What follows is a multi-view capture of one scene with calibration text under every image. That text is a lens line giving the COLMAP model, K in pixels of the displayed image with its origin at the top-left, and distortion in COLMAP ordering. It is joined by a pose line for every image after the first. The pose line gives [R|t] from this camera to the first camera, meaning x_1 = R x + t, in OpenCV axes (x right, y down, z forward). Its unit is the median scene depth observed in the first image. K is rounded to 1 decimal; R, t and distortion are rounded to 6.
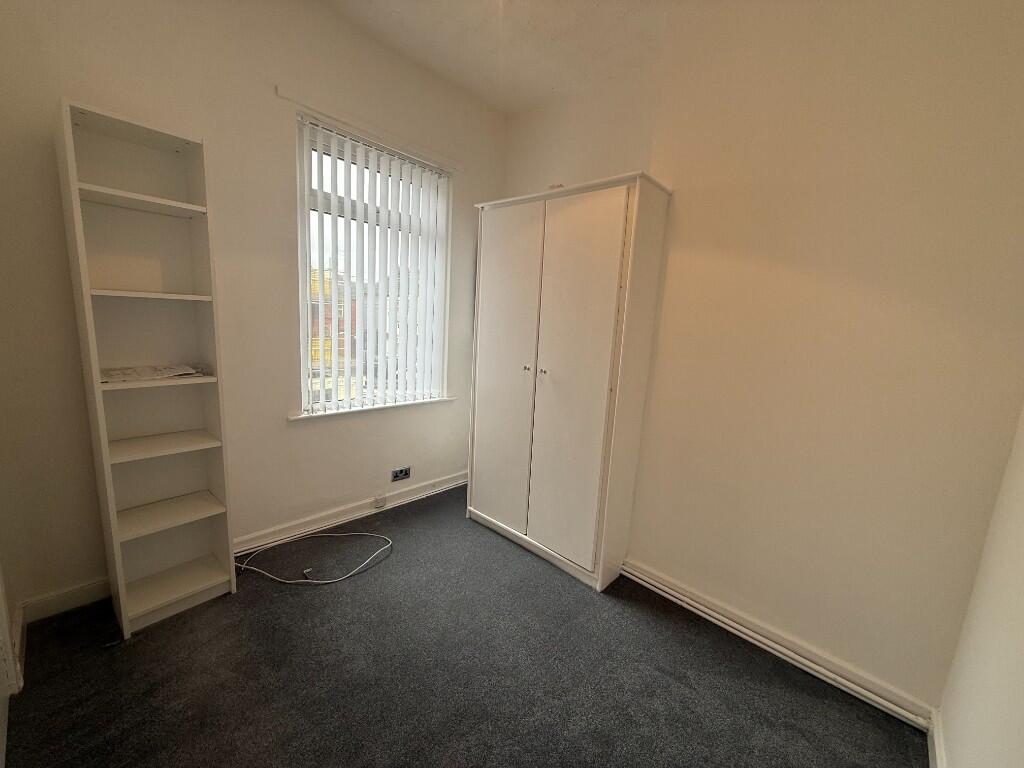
lens RADIAL K [[407.2, 0, 512.0], [0, 407.2, 384.0], [0, 0, 1]] dist [0.000875, 0.000041]
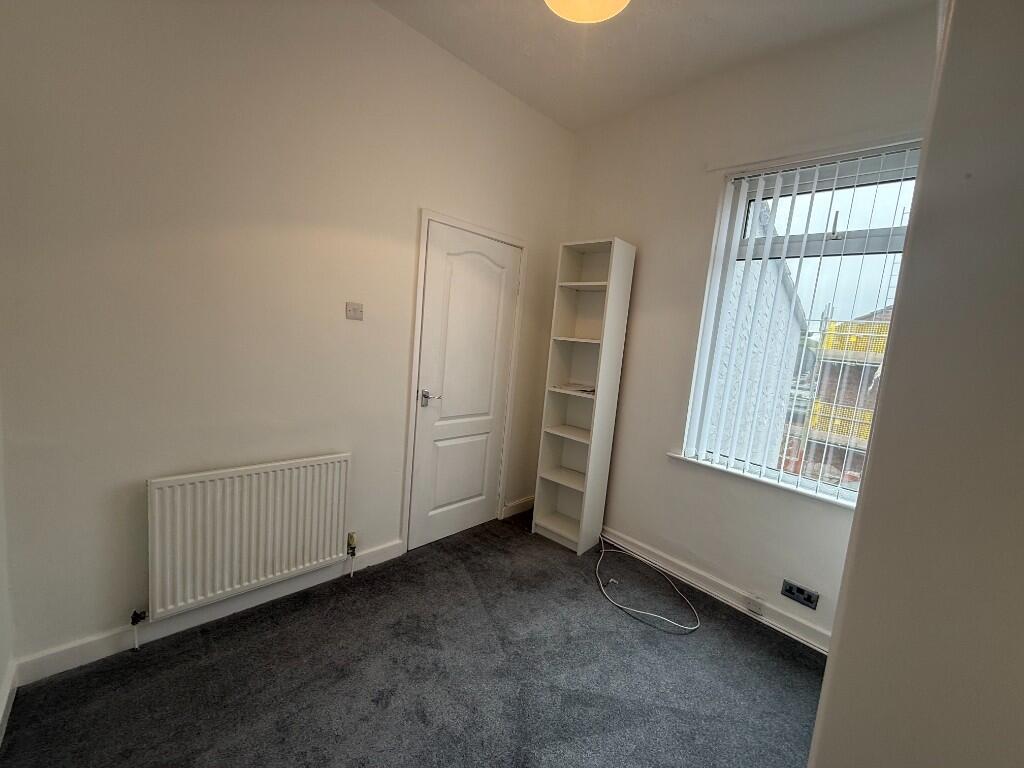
lens RADIAL K [[407.2, 0, 512.0], [0, 407.2, 384.0], [0, 0, 1]] dist [0.000875, 0.000041]
pose [[-0.045760, 0.053290, -0.997530, 0.532657], [-0.258174, 0.964020, 0.063343, -0.053784], [0.965014, 0.260435, -0.030356, 0.559510]]
